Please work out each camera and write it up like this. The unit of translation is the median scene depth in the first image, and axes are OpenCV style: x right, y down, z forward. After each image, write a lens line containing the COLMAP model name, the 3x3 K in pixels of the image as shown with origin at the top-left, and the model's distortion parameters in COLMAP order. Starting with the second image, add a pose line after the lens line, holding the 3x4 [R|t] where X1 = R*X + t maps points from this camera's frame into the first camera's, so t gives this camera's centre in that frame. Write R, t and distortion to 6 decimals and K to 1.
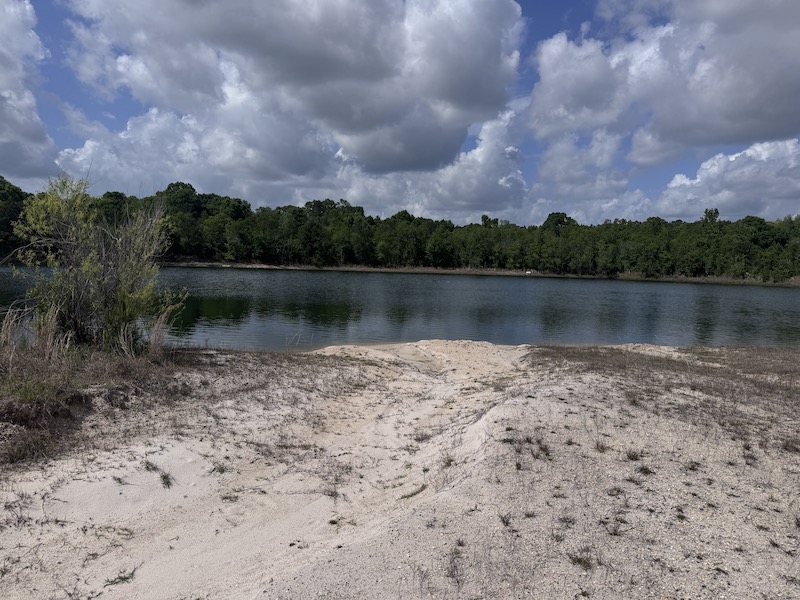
lens RADIAL K [[561.8, 0, 400.0], [0, 561.8, 300.0], [0, 0, 1]] dist [0.003274, -0.042675]
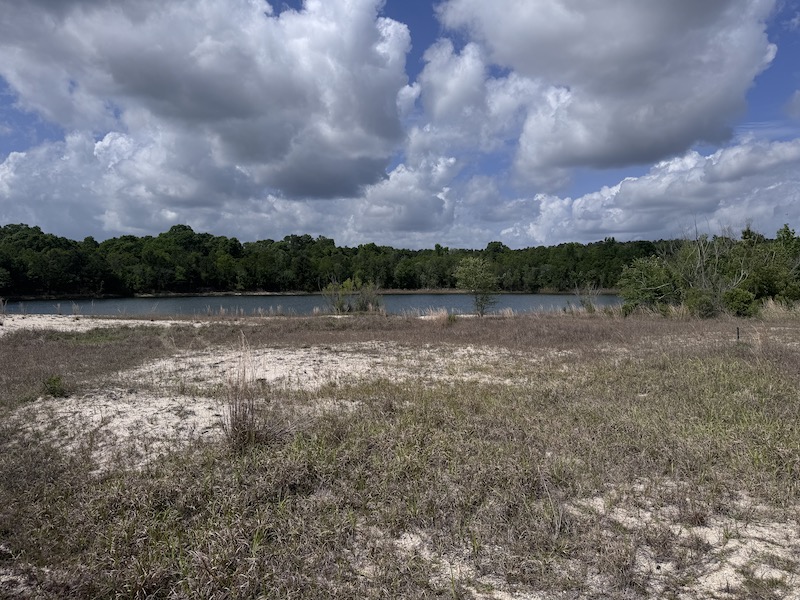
lens RADIAL K [[536.2, 0, 400.0], [0, 536.2, 300.0], [0, 0, 1]] dist [0.004176, -0.003008]
pose [[0.996127, -0.038136, 0.079224, -0.039306], [0.040854, 0.998621, -0.032973, 0.006964], [-0.077857, 0.036082, 0.996311, -0.218299]]
